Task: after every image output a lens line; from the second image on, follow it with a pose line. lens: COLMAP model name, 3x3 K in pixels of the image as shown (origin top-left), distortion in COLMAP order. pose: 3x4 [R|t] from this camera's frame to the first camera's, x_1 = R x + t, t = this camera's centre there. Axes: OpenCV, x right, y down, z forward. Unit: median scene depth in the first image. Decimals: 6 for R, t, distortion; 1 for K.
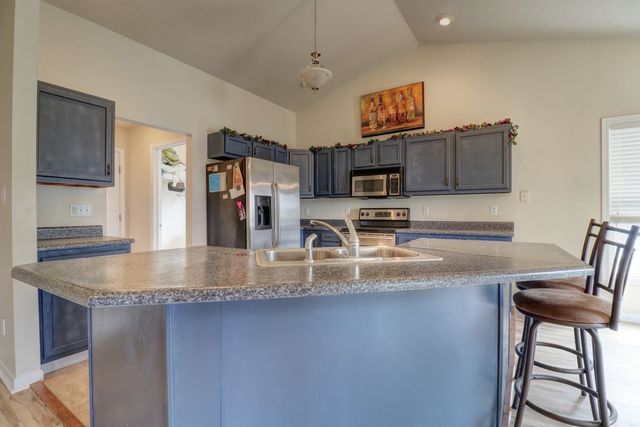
lens RADIAL K [[292.8, 0, 325.1], [0, 292.8, 216.7], [0, 0, 1]] dist [-0.022944, -0.001091]
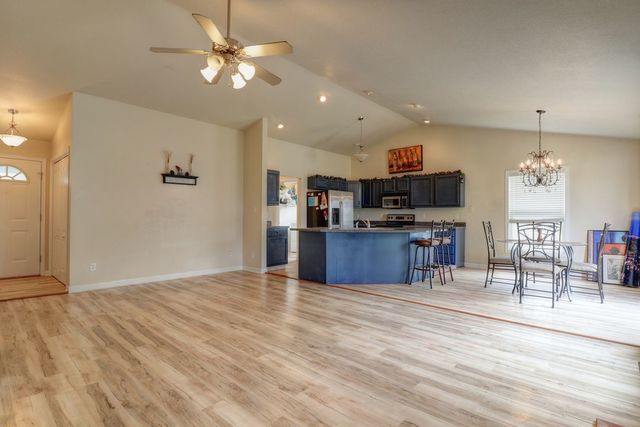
lens RADIAL K [[323.2, 0, 324.7], [0, 323.2, 212.4], [0, 0, 1]] dist [-0.007466, -0.001882]
pose [[0.986748, 0.005353, -0.162171, 0.068334], [-0.009928, 0.999575, -0.027410, 0.018039], [0.161956, 0.028657, 0.986382, -1.093105]]
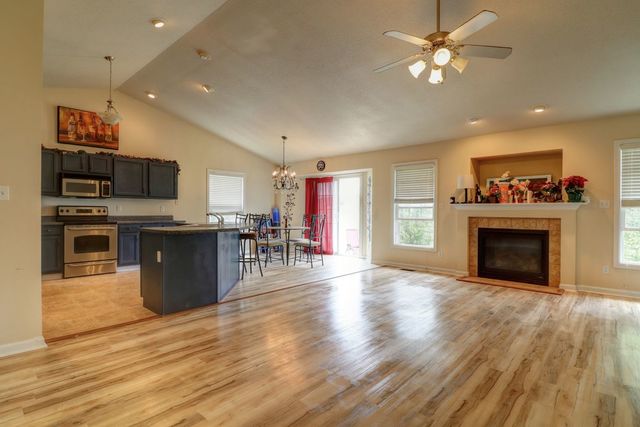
lens RADIAL K [[323.2, 0, 326.8], [0, 323.2, 212.3], [0, 0, 1]] dist [-0.007466, -0.001882]
pose [[0.149681, -0.001382, 0.988733, -1.072520], [0.006848, 0.999976, 0.000361, 0.004331], [-0.988711, 0.006717, 0.149687, -0.235626]]
